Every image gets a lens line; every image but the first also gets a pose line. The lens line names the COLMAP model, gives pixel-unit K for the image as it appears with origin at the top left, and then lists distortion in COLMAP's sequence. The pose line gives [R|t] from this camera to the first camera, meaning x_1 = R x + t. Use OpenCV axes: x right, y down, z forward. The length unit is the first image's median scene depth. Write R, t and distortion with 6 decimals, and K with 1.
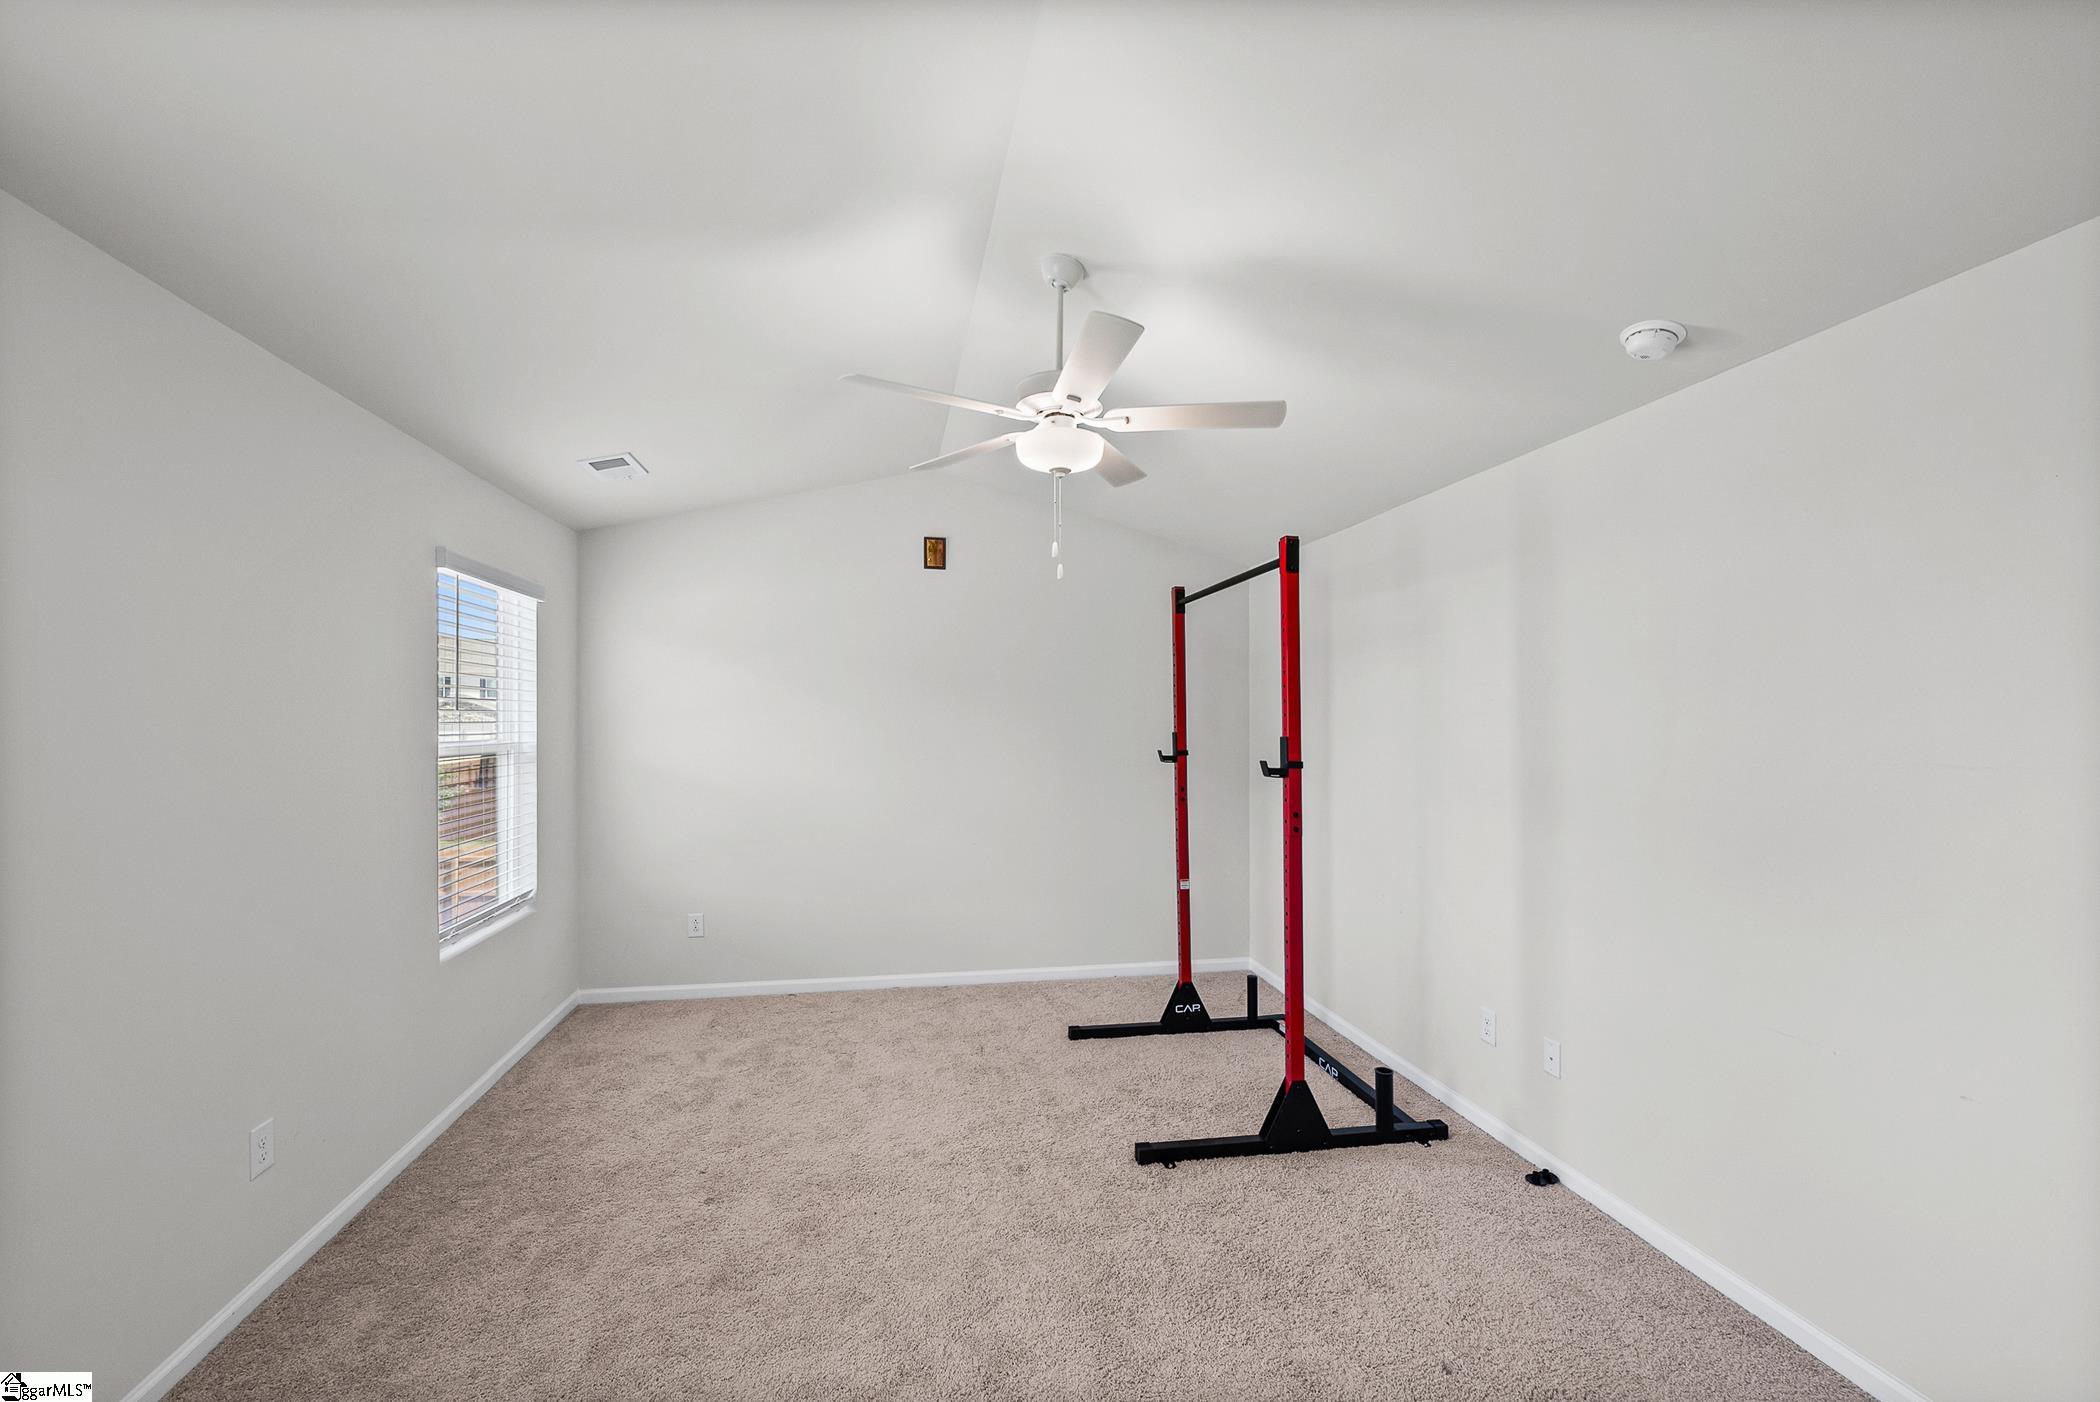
lens RADIAL K [[861.3, 0, 1039.4], [0, 861.3, 707.7], [0, 0, 1]] dist [-0.000848, -0.000060]
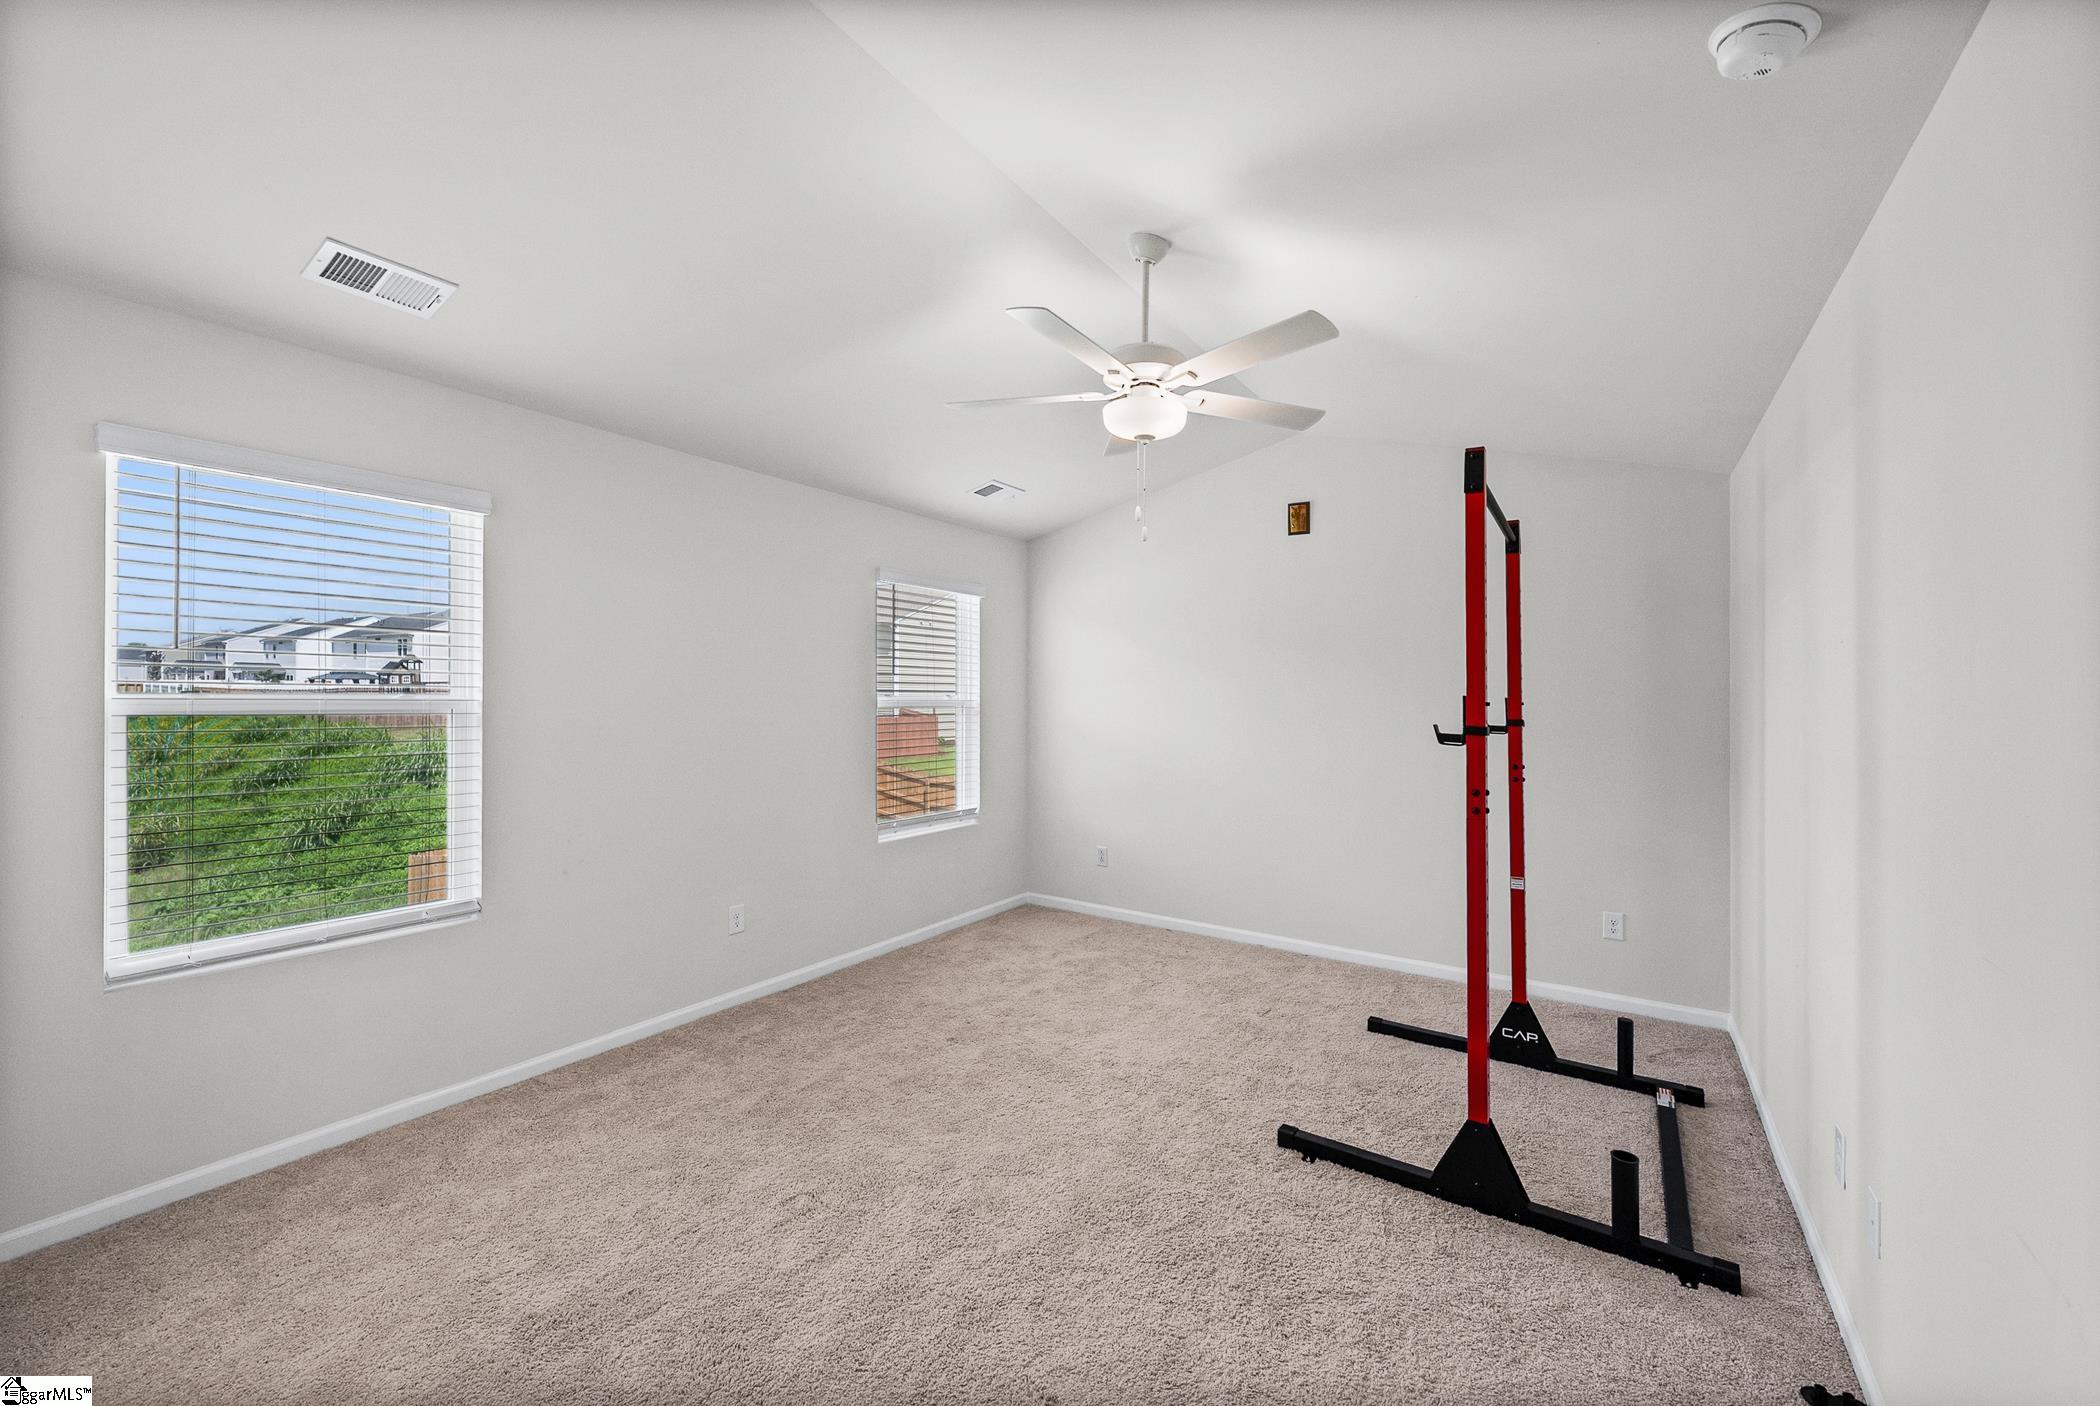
lens RADIAL K [[837.9, 0, 1032.0], [0, 837.9, 688.9], [0, 0, 1]] dist [-0.000840, -0.000121]
pose [[0.714152, 0.002090, -0.699988, 0.424658], [-0.001743, 0.999998, 0.001207, 0.021522], [0.699989, 0.000358, 0.714154, 0.114976]]
